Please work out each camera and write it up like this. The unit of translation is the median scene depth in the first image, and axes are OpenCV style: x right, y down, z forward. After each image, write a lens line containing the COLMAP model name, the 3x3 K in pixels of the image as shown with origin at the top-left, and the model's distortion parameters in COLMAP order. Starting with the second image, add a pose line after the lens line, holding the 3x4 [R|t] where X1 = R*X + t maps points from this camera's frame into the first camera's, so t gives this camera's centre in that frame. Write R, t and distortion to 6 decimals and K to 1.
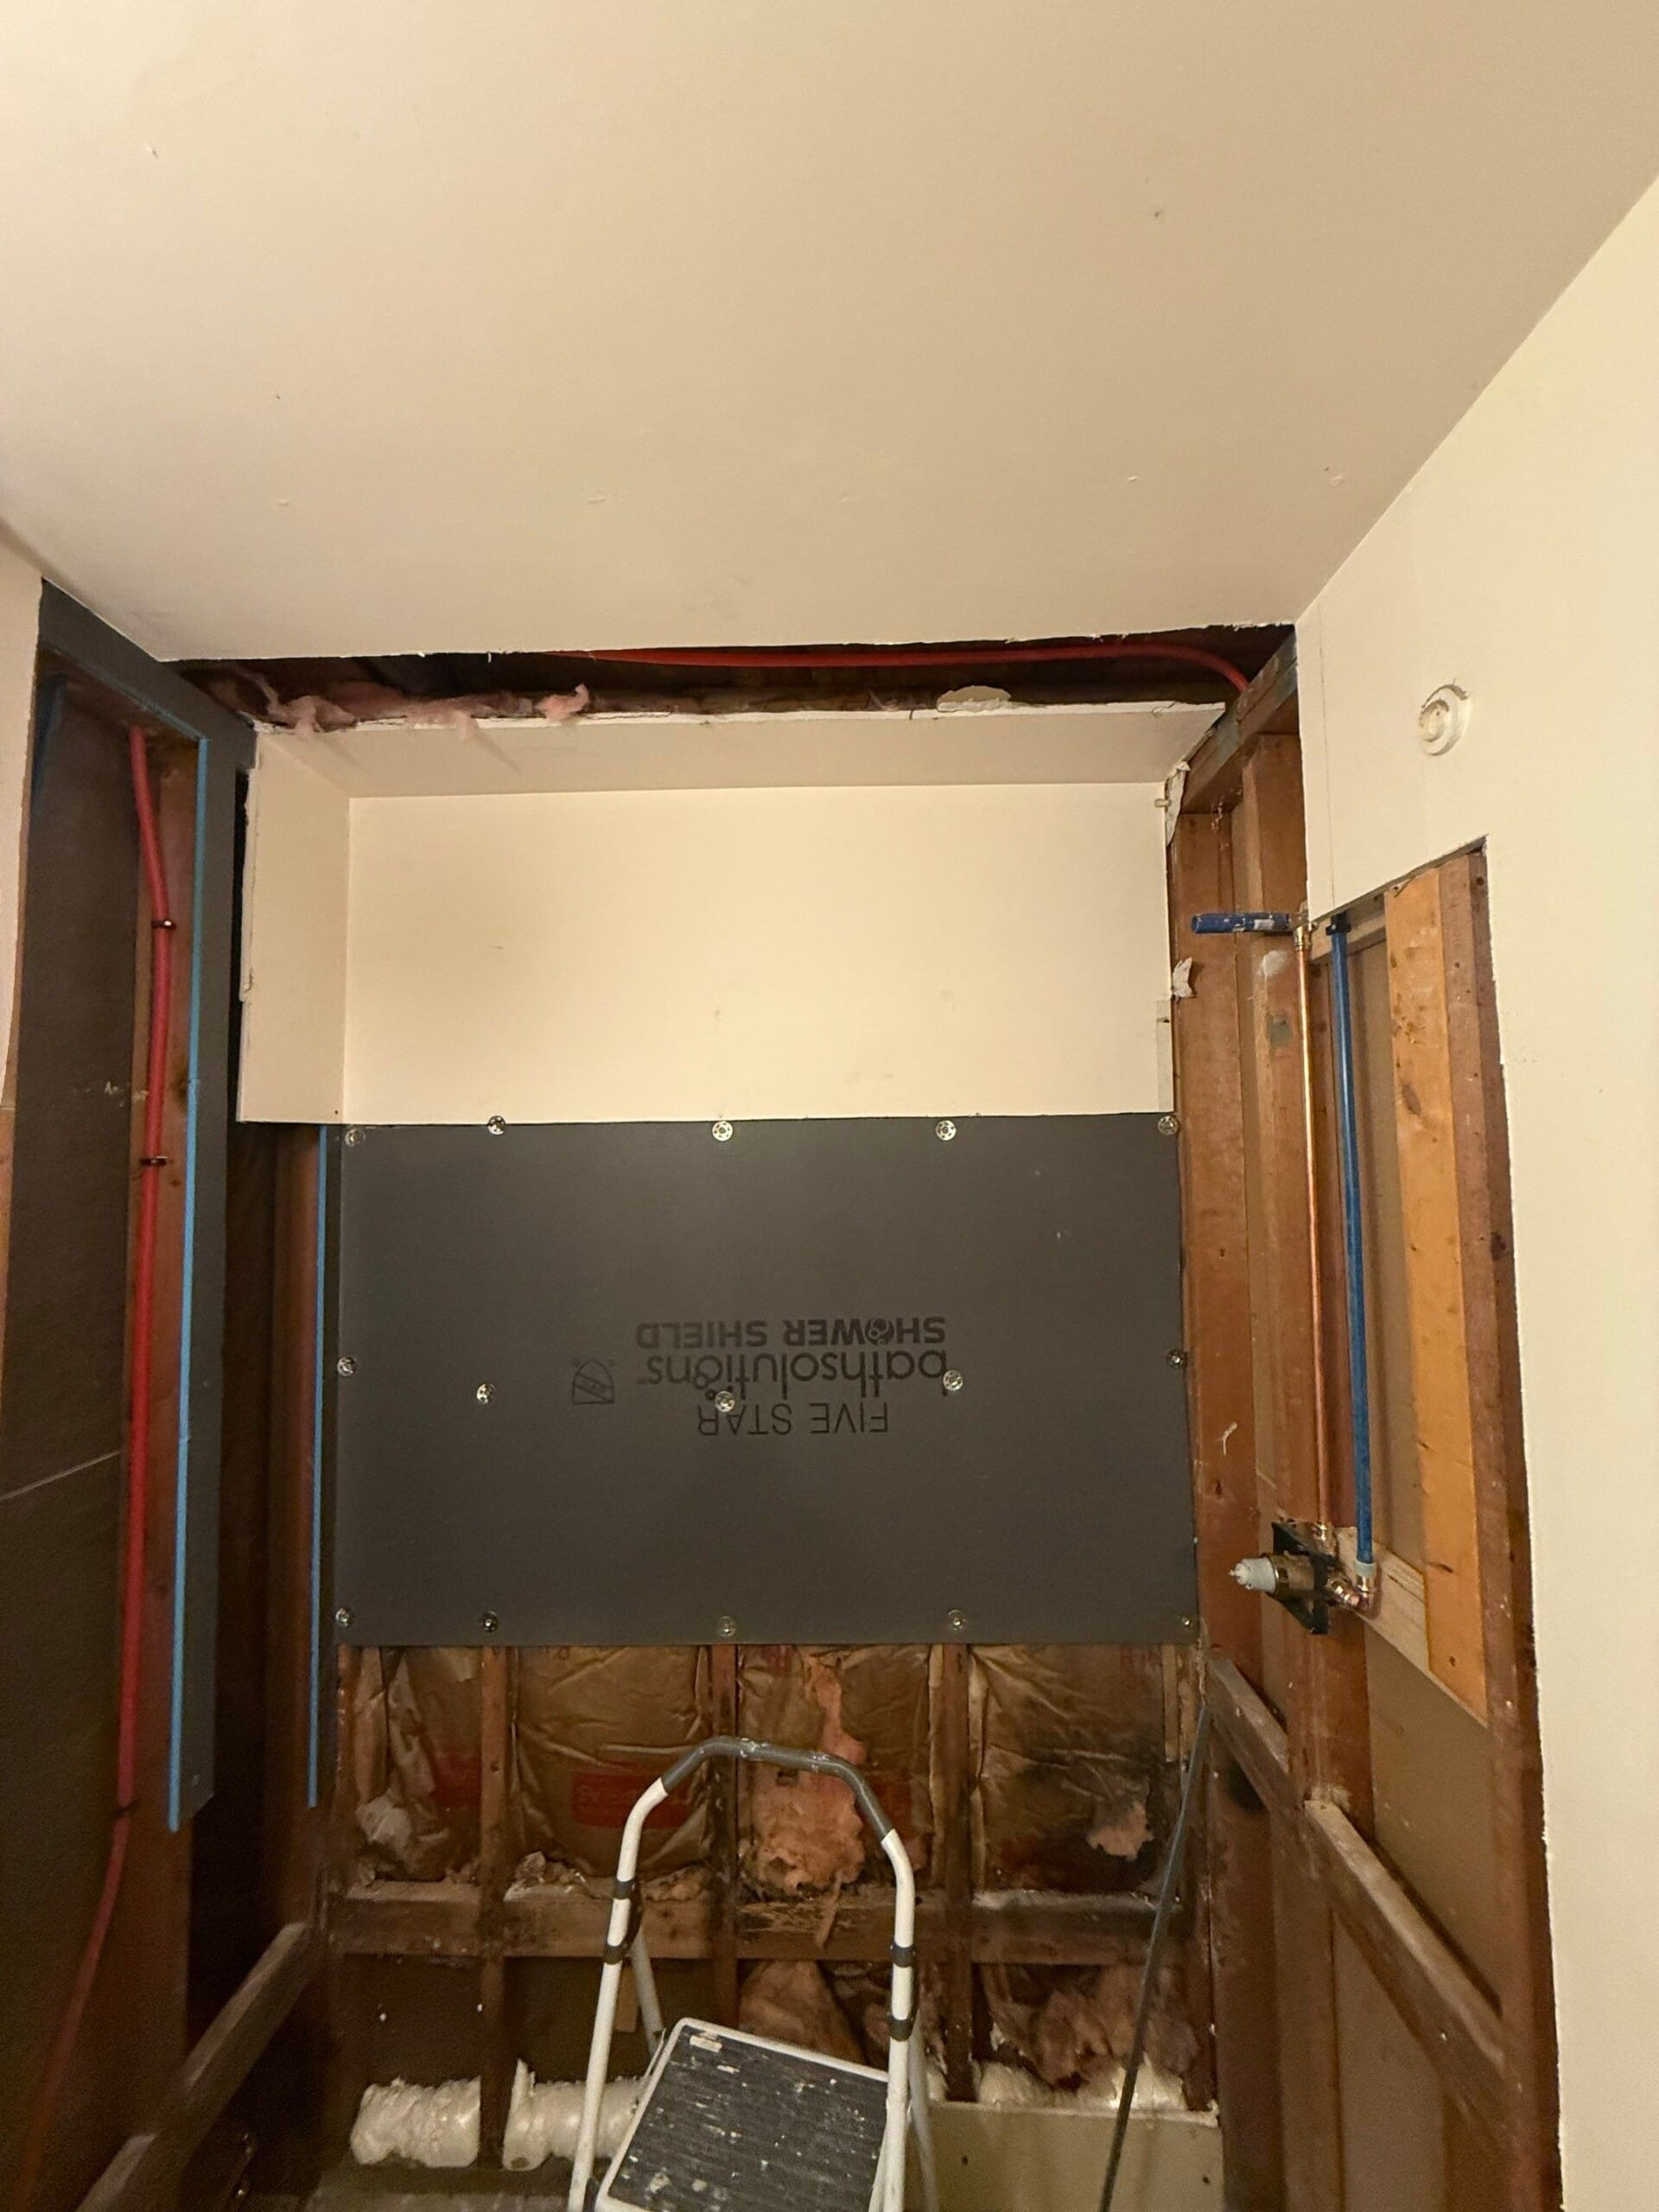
lens RADIAL K [[880.9, 0, 826.1], [0, 880.9, 1100.5], [0, 0, 1]] dist [-0.001532, 0.000554]
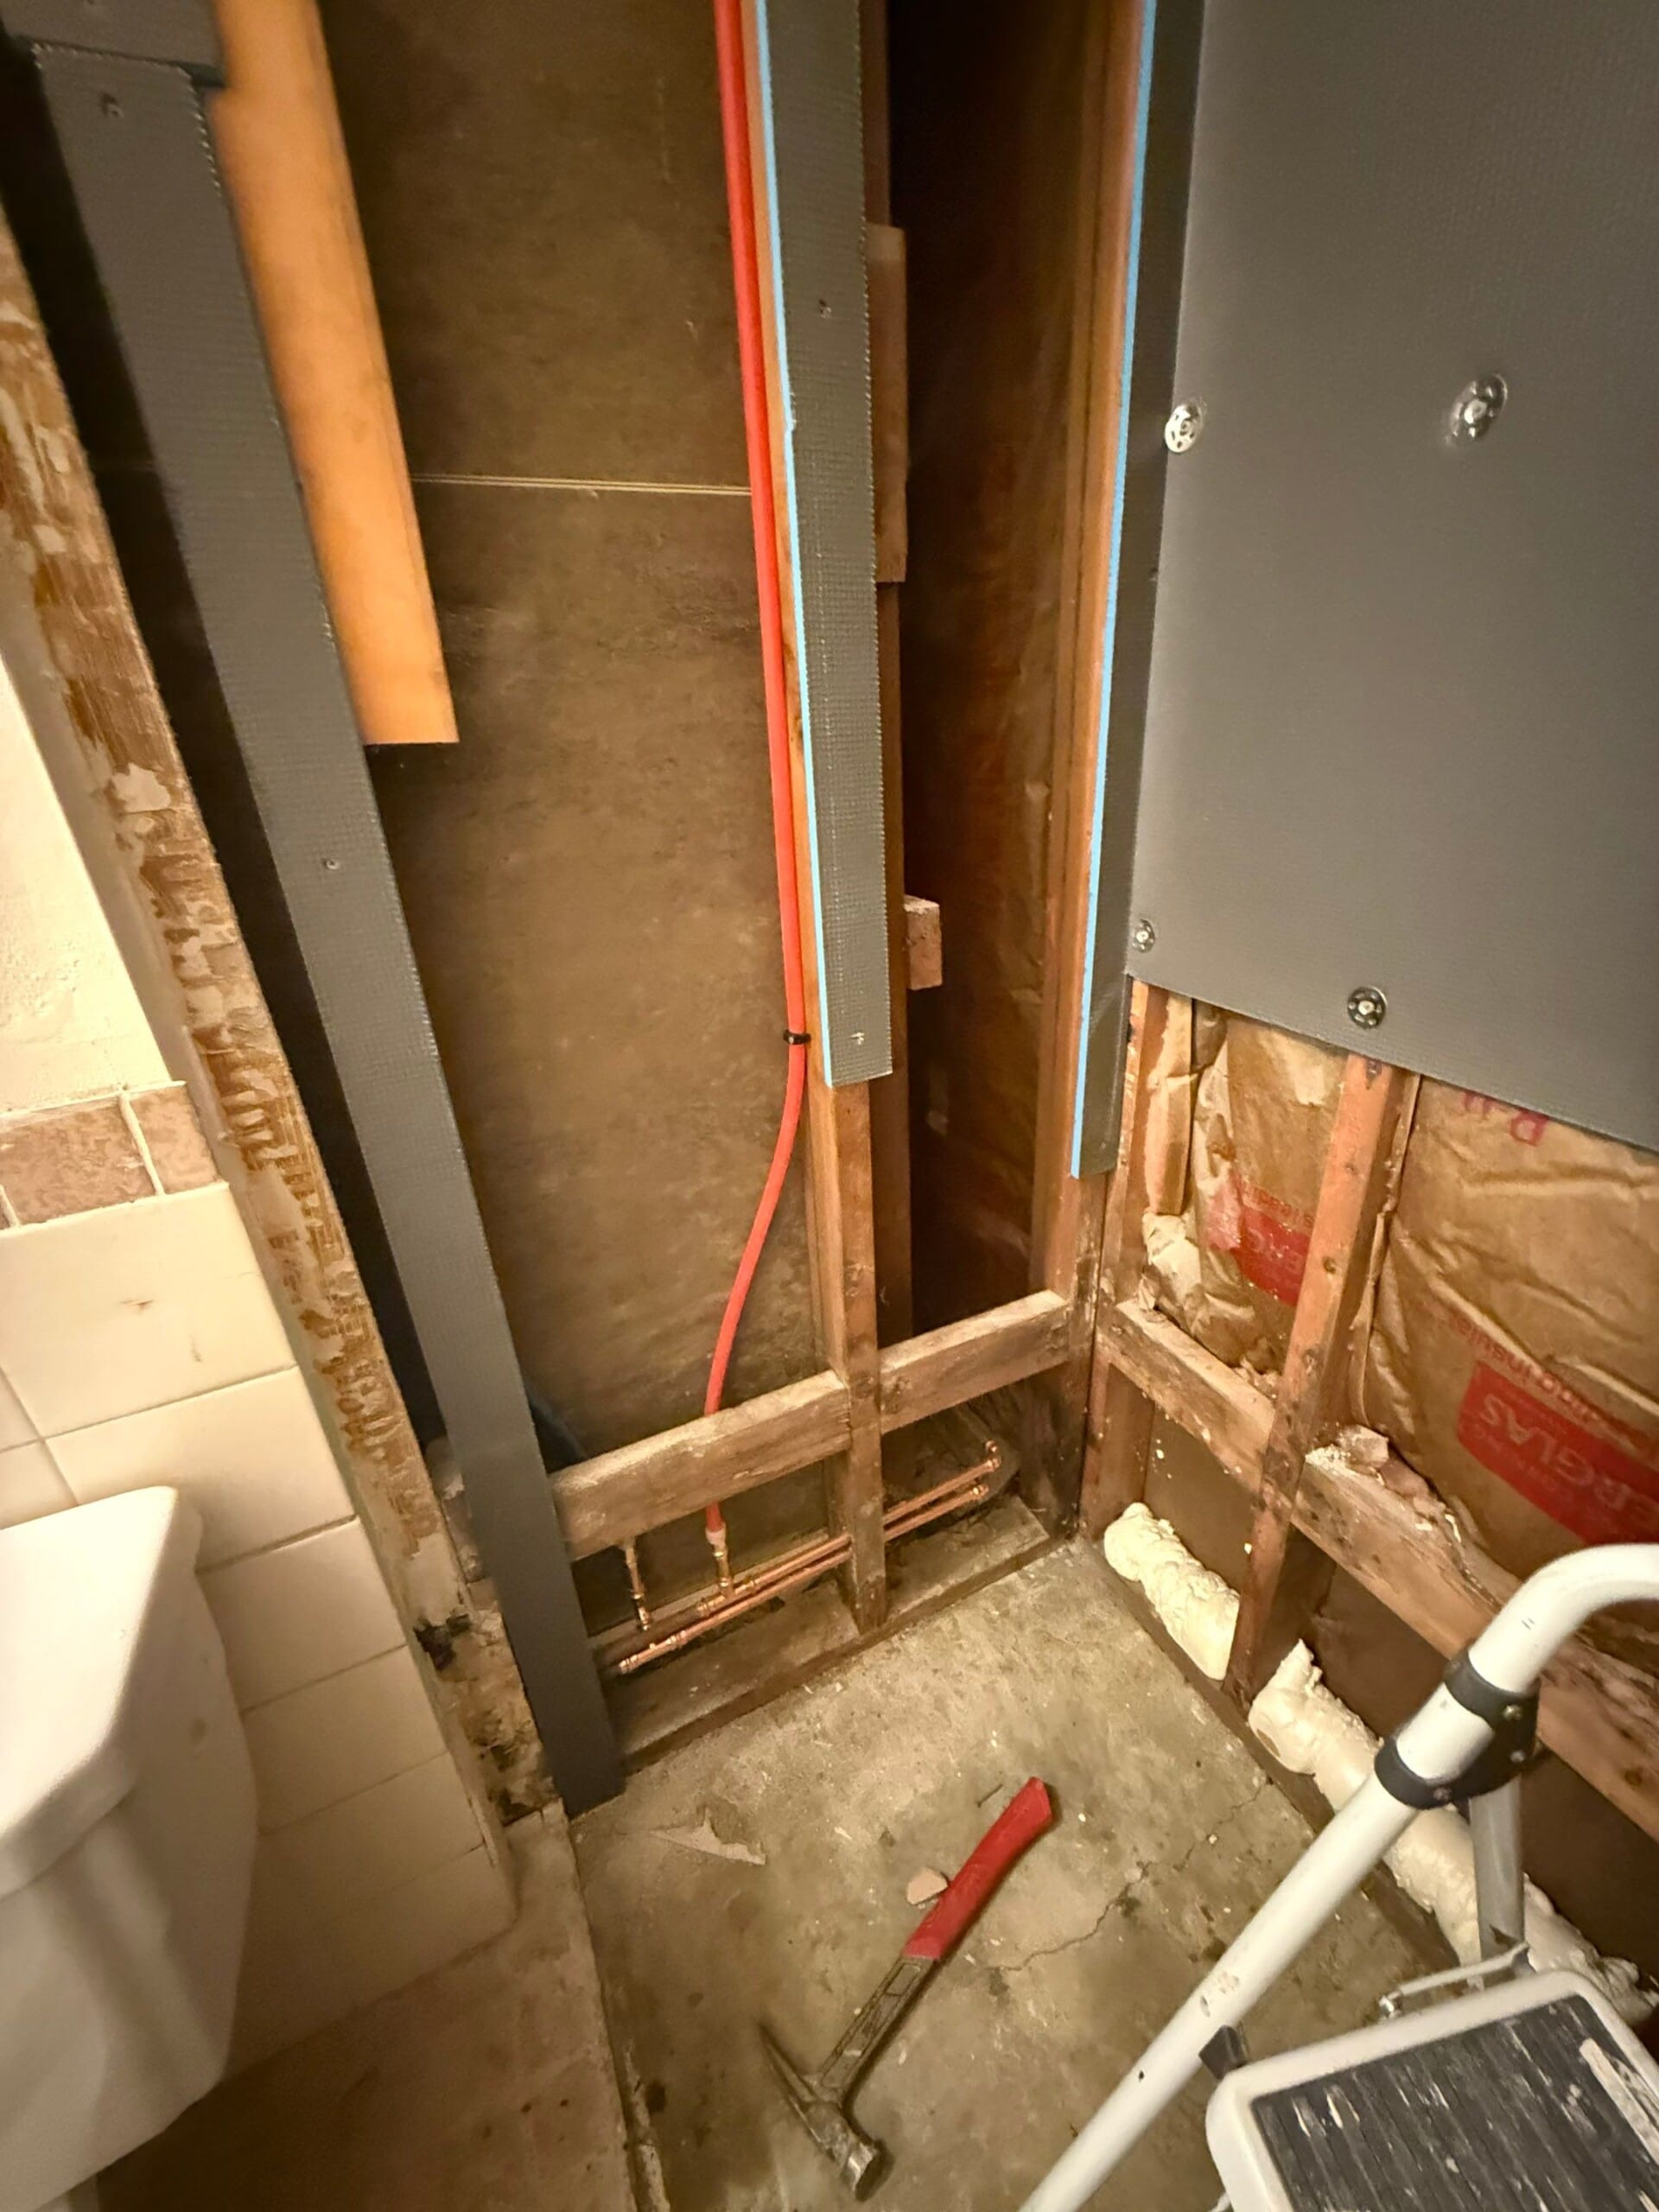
lens RADIAL K [[880.9, 0, 826.1], [0, 880.9, 1100.5], [0, 0, 1]] dist [-0.001532, 0.000554]
pose [[0.449346, 0.359673, -0.817755, -0.114147], [0.097555, 0.890143, 0.445116, 0.399628], [0.888015, -0.279787, 0.364894, 0.560969]]
